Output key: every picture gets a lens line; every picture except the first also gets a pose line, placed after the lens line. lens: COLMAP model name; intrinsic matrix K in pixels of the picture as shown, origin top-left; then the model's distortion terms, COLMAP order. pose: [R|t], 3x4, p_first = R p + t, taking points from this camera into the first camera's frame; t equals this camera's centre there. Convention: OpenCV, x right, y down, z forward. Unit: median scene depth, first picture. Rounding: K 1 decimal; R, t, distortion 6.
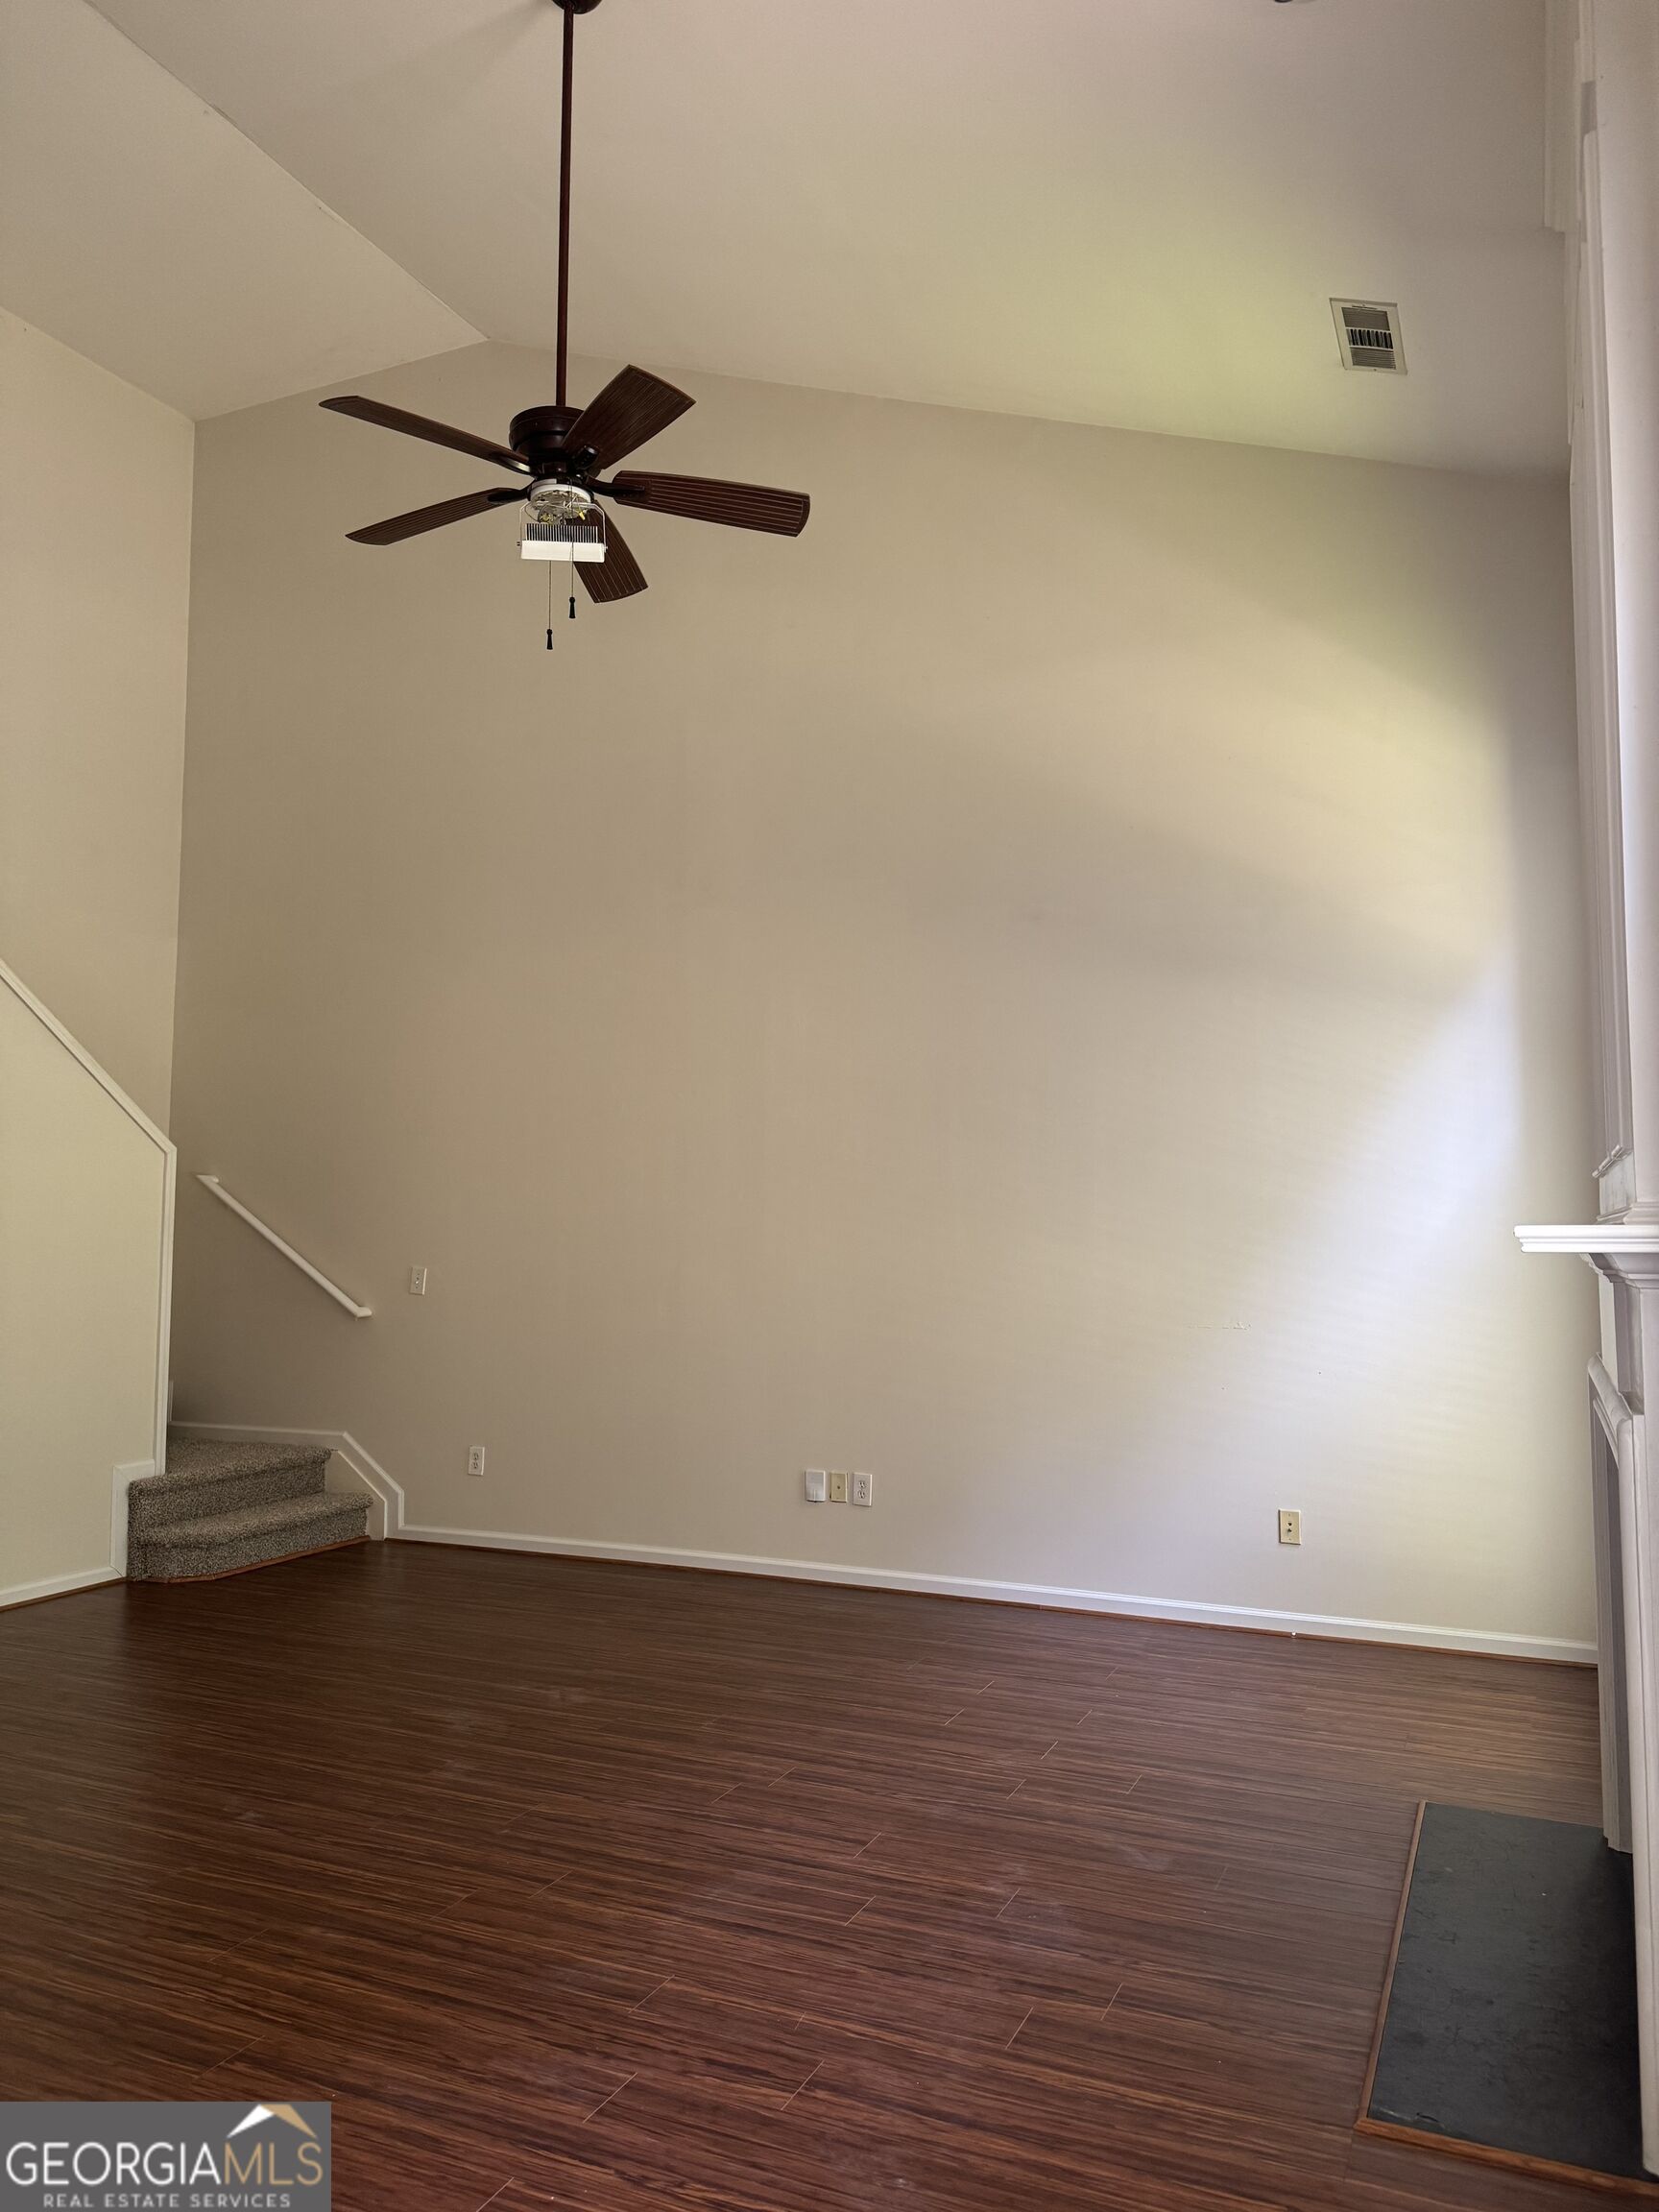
lens RADIAL K [[1557.9, 0, 835.8], [0, 1557.9, 1108.2], [0, 0, 1]] dist [0.053651, -0.060051]
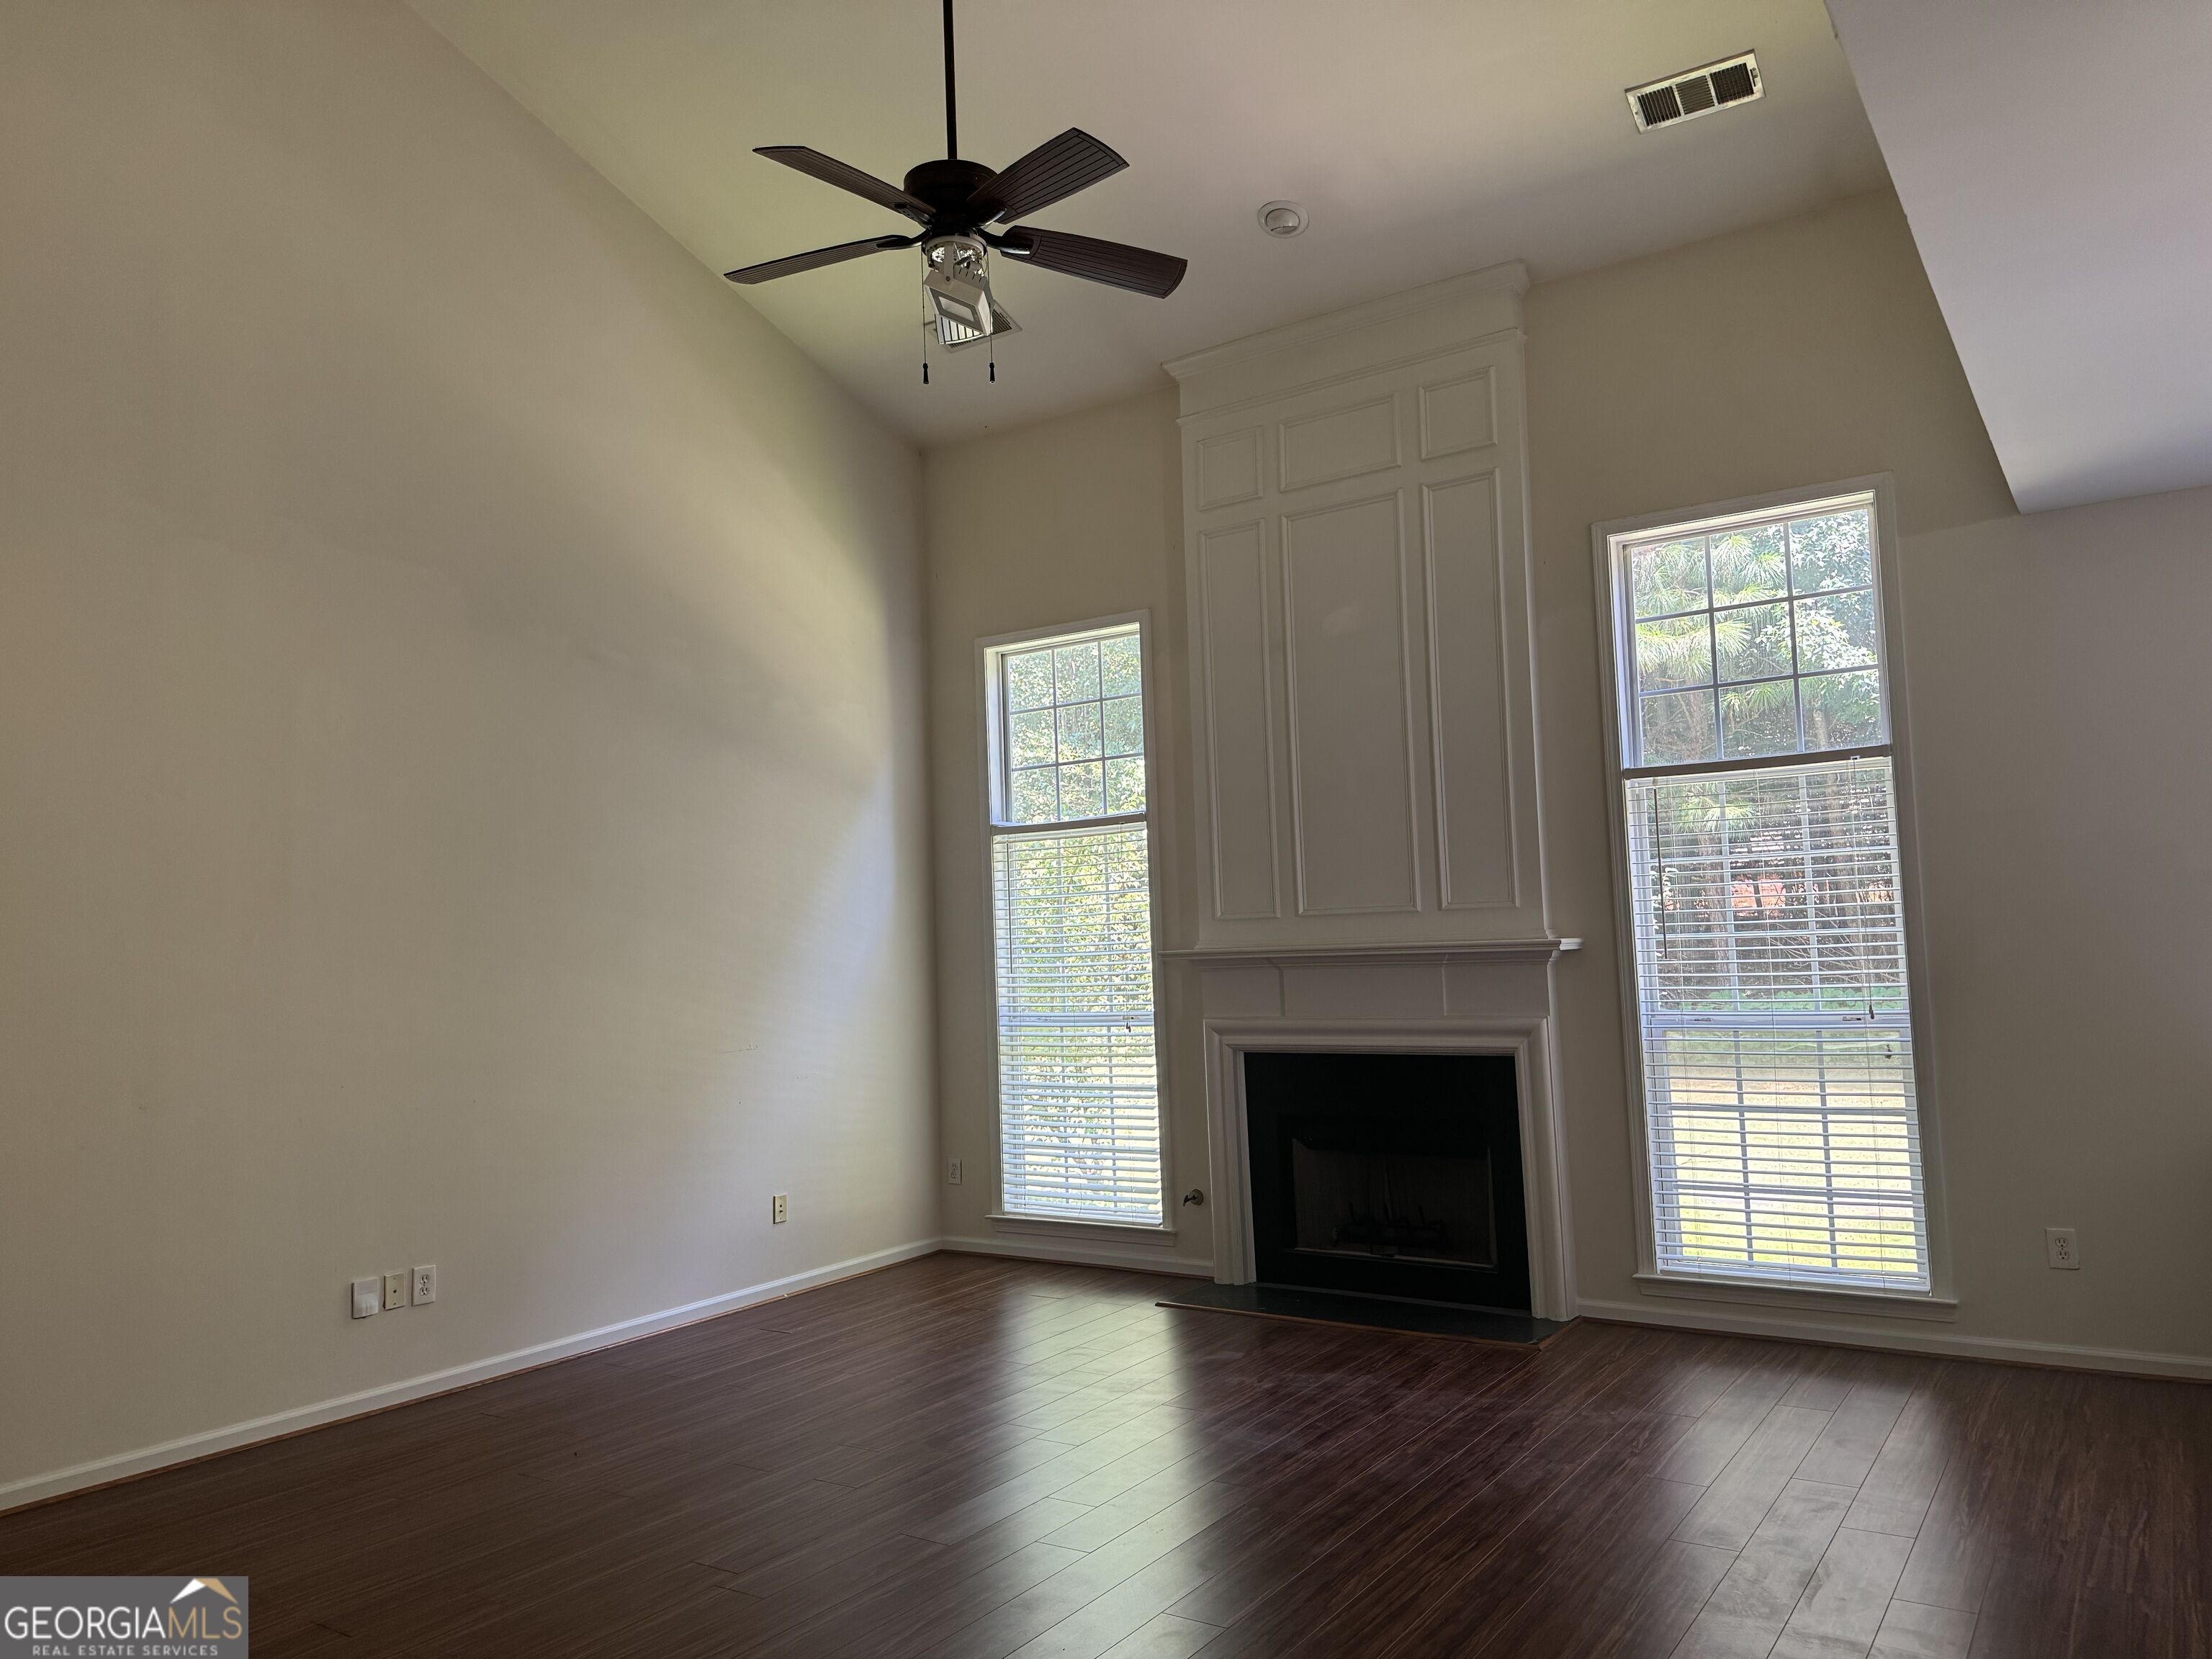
lens RADIAL K [[1557.9, 0, 1114.4], [0, 1557.9, 840.5], [0, 0, 1]] dist [0.053651, -0.060051]
pose [[0.168566, 0.060295, 0.983845, -1.574554], [-0.042885, 0.997631, -0.053793, 0.063431], [-0.984757, -0.033124, 0.170752, 0.984754]]
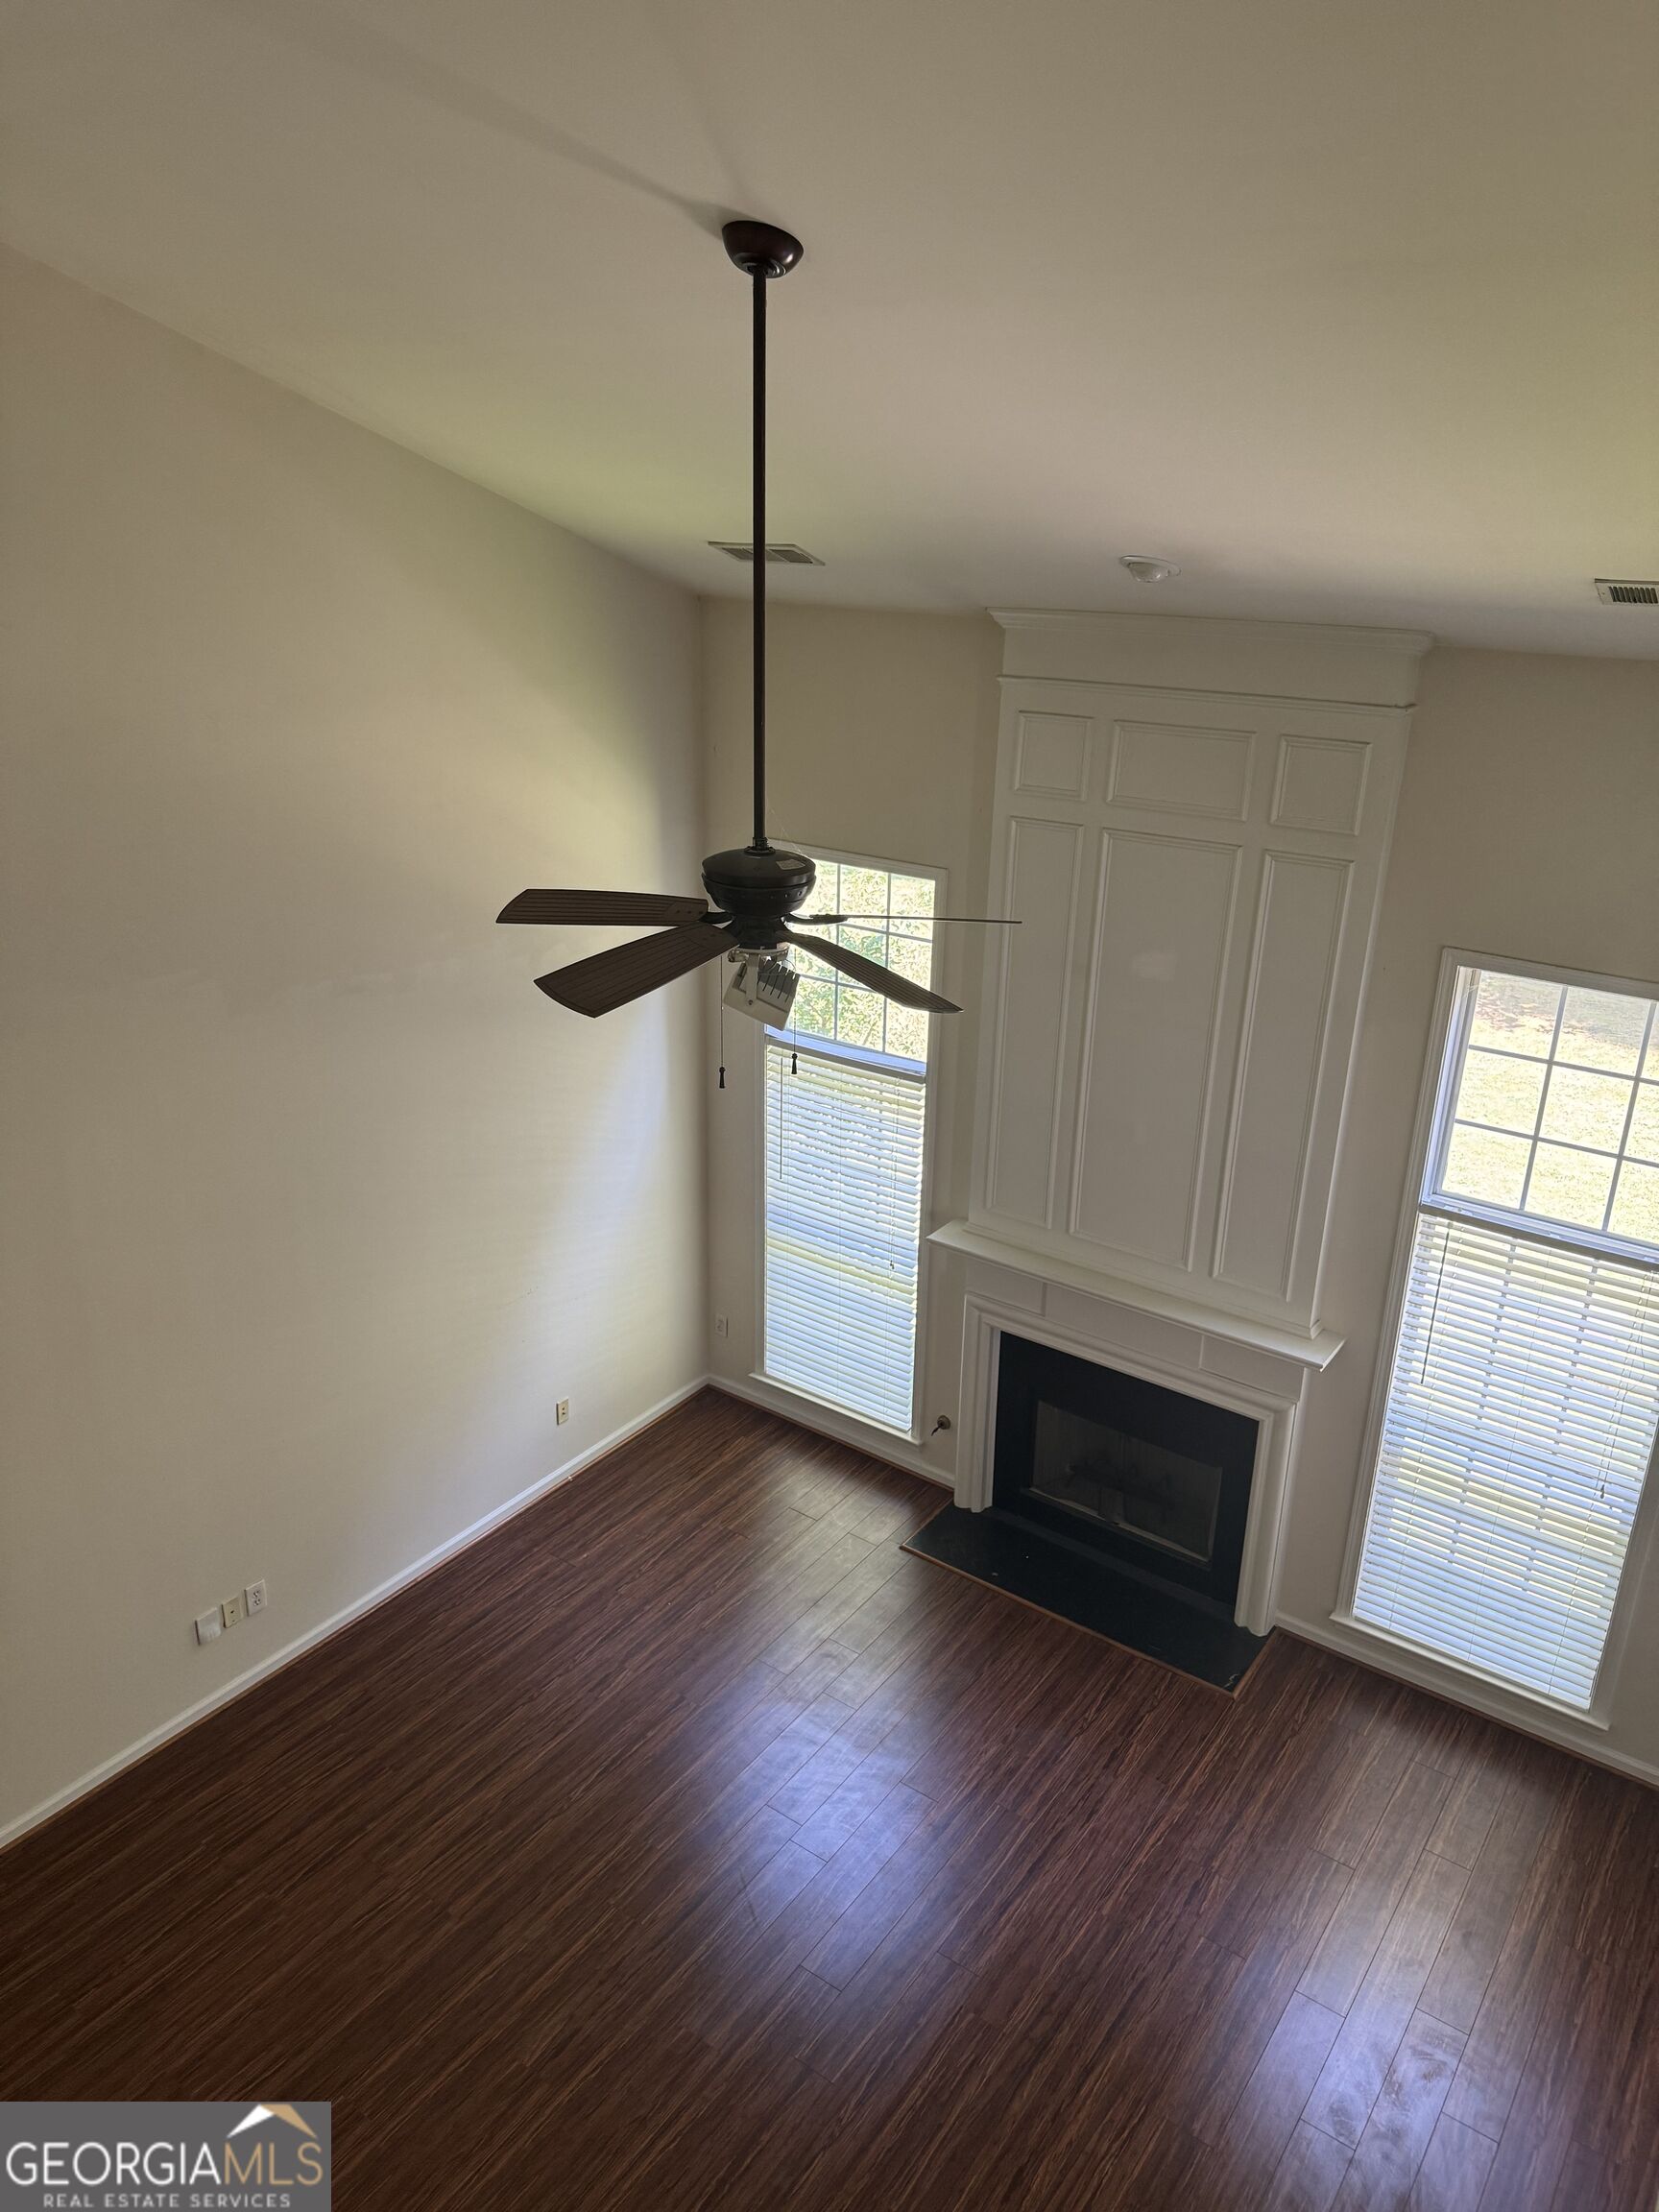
lens RADIAL K [[1557.9, 0, 829.4], [0, 1557.9, 1115.1], [0, 0, 1]] dist [0.053651, -0.060051]
pose [[0.199846, -0.358395, 0.911929, -1.397291], [-0.097263, 0.918851, 0.382430, -0.881975], [-0.974988, -0.165124, 0.148771, 1.124604]]
